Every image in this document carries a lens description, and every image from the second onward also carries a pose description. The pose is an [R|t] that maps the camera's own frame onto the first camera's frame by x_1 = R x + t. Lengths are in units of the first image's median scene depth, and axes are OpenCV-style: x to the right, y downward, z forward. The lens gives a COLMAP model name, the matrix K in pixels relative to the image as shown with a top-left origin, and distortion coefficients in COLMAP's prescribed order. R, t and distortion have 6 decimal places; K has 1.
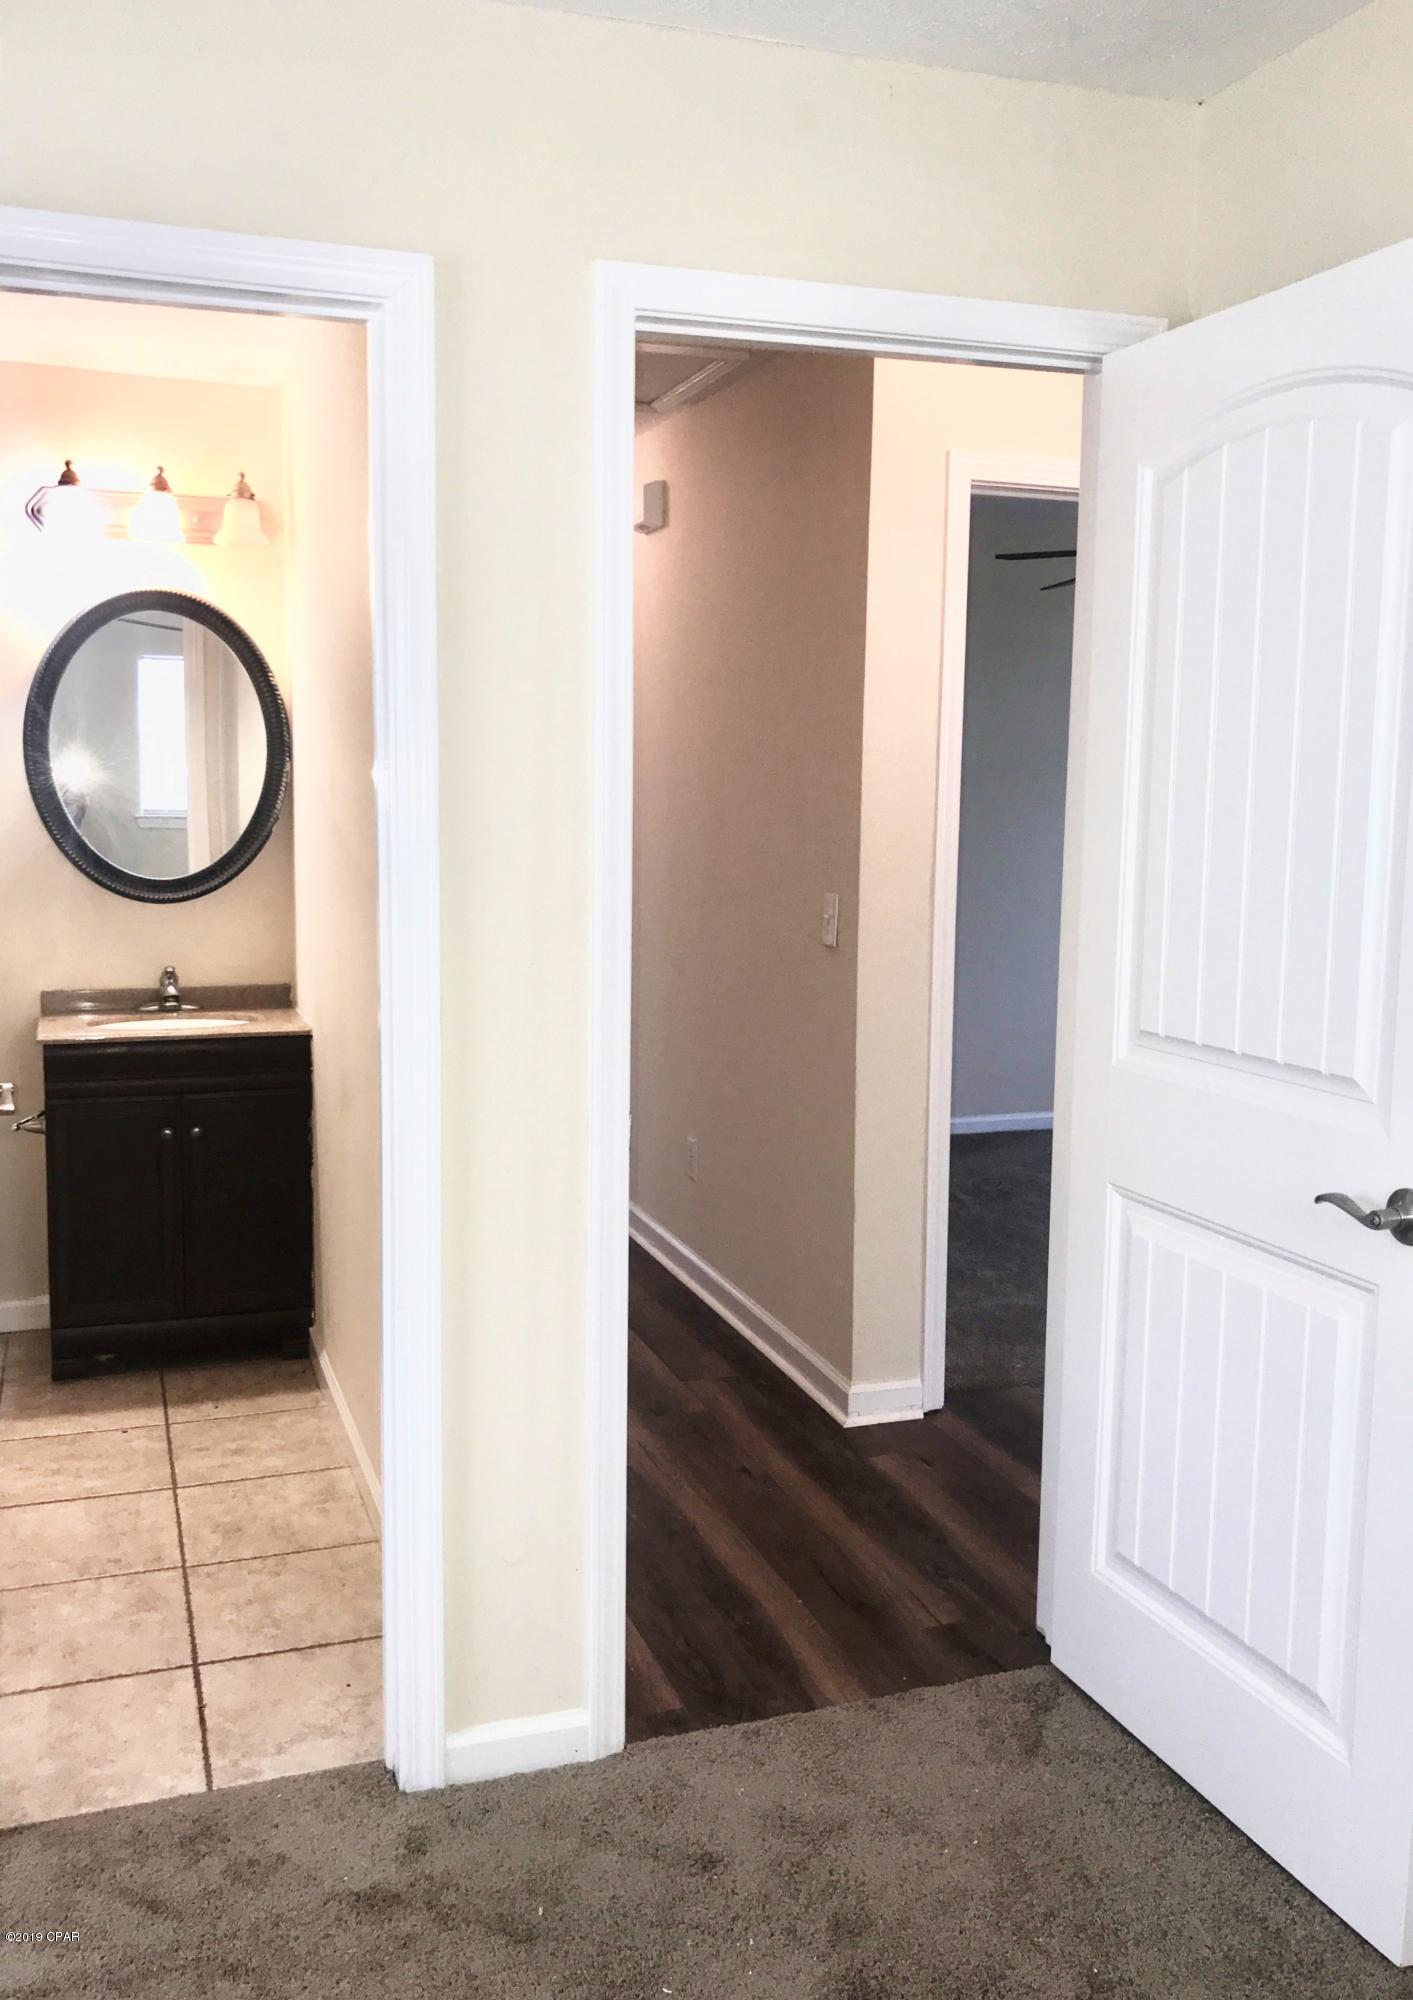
lens RADIAL K [[1649.7, 0, 697.7], [0, 1649.7, 991.5], [0, 0, 1]] dist [-0.016060, -0.004233]
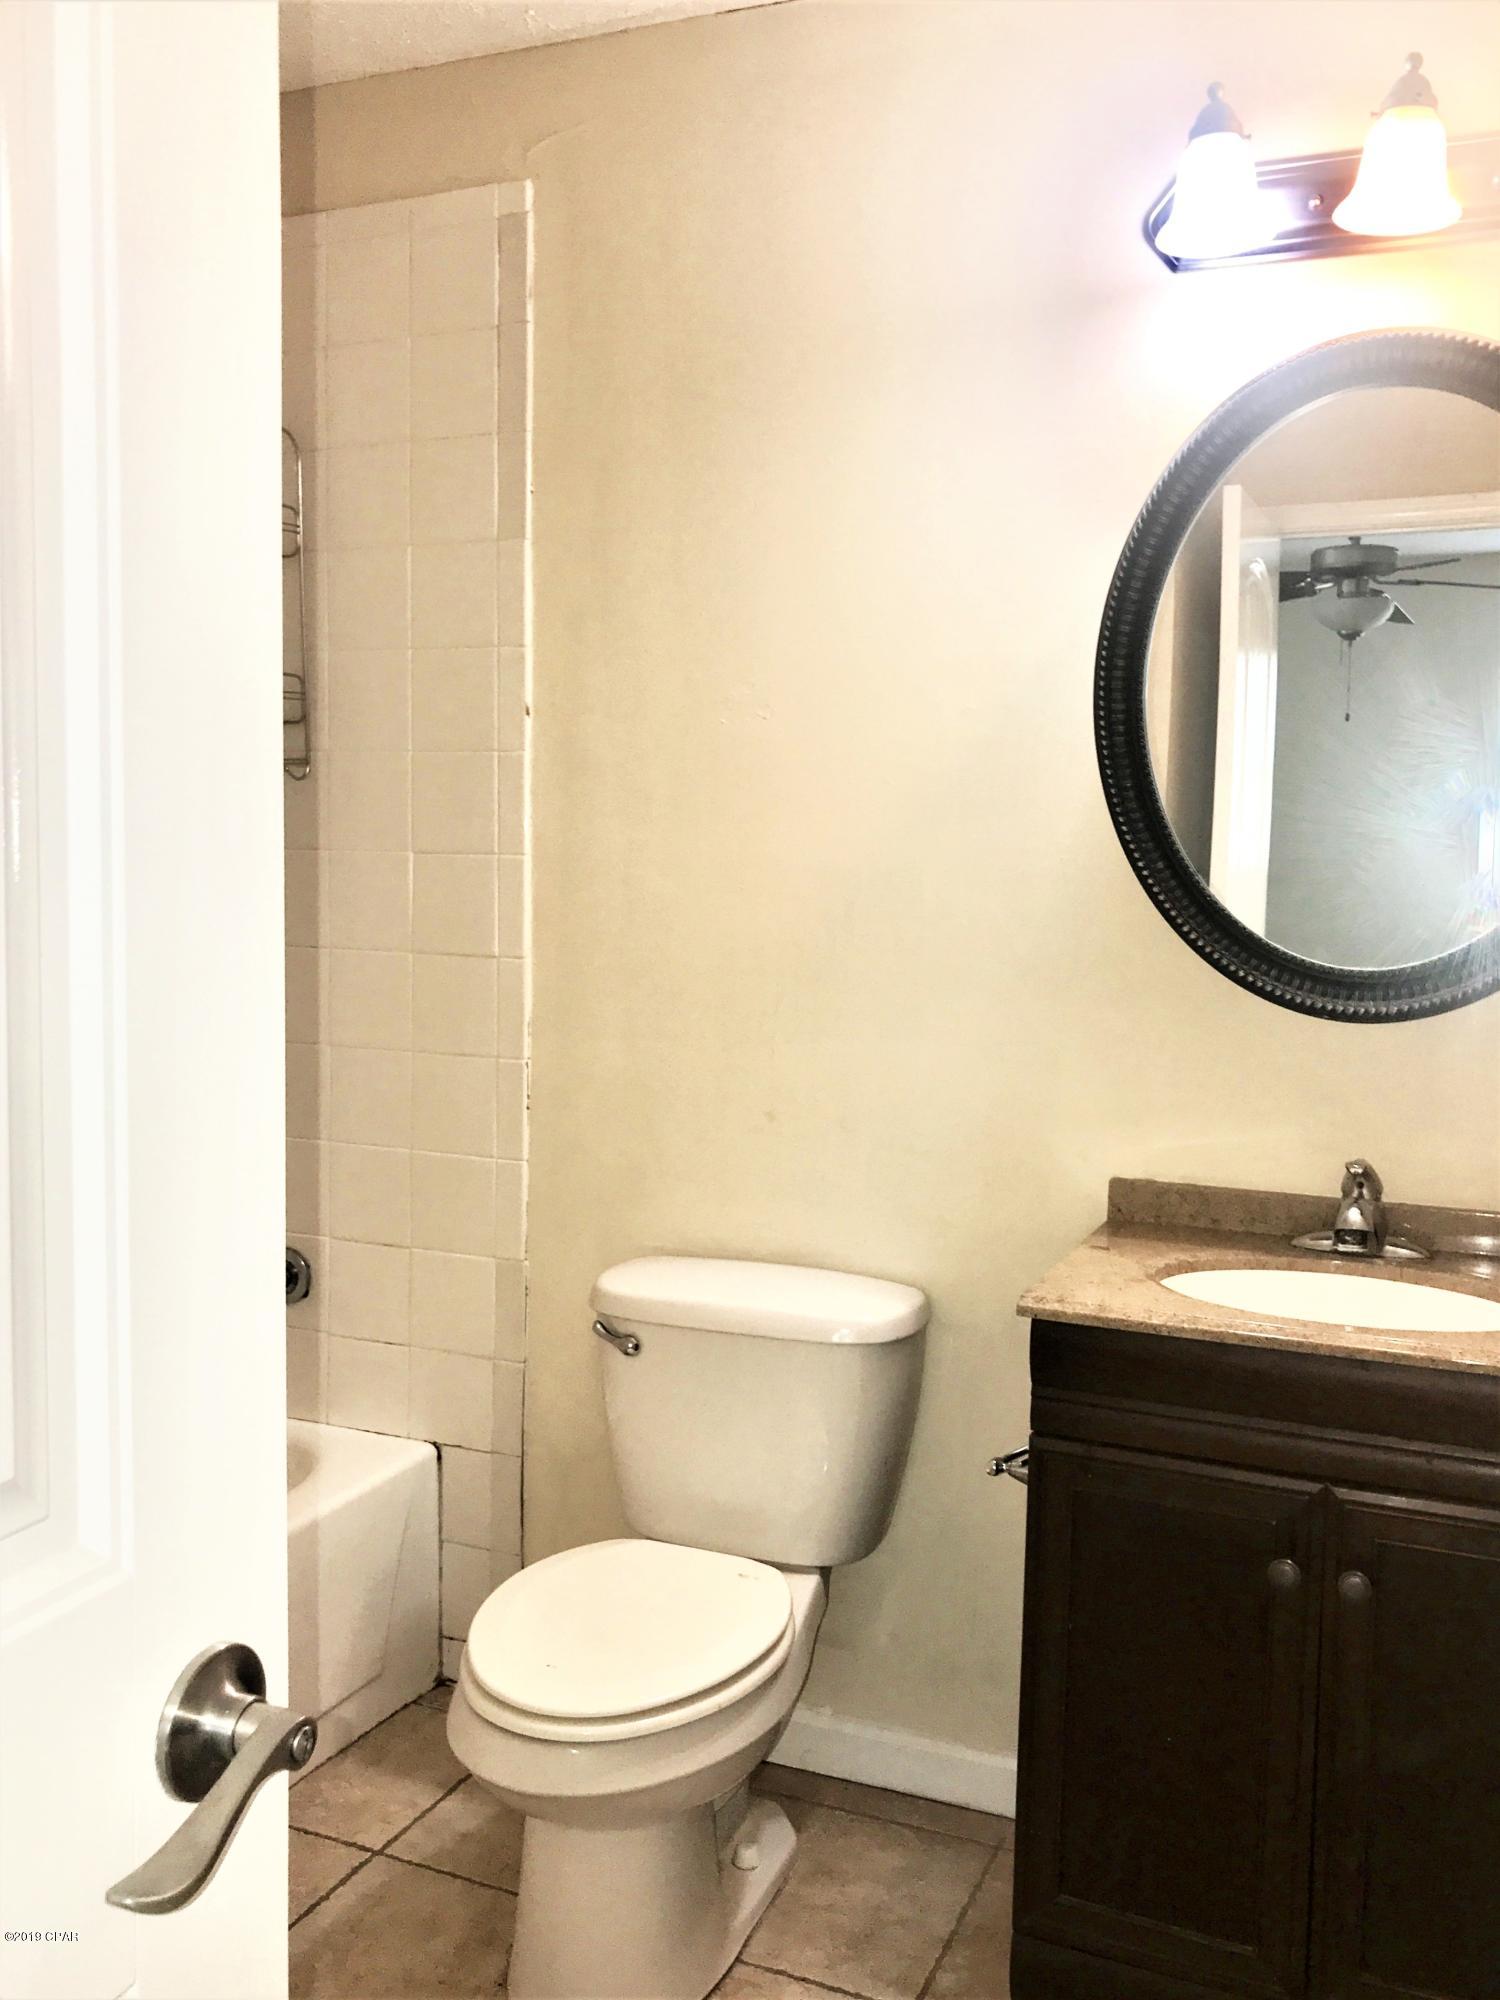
lens RADIAL K [[1670.5, 0, 748.4], [0, 1670.5, 989.5], [0, 0, 1]] dist [0.025990, -0.023323]
pose [[0.718636, 0.049674, -0.693610, -0.120855], [-0.095091, 0.995095, -0.027256, -0.033911], [0.688854, 0.085544, 0.719835, 0.539243]]
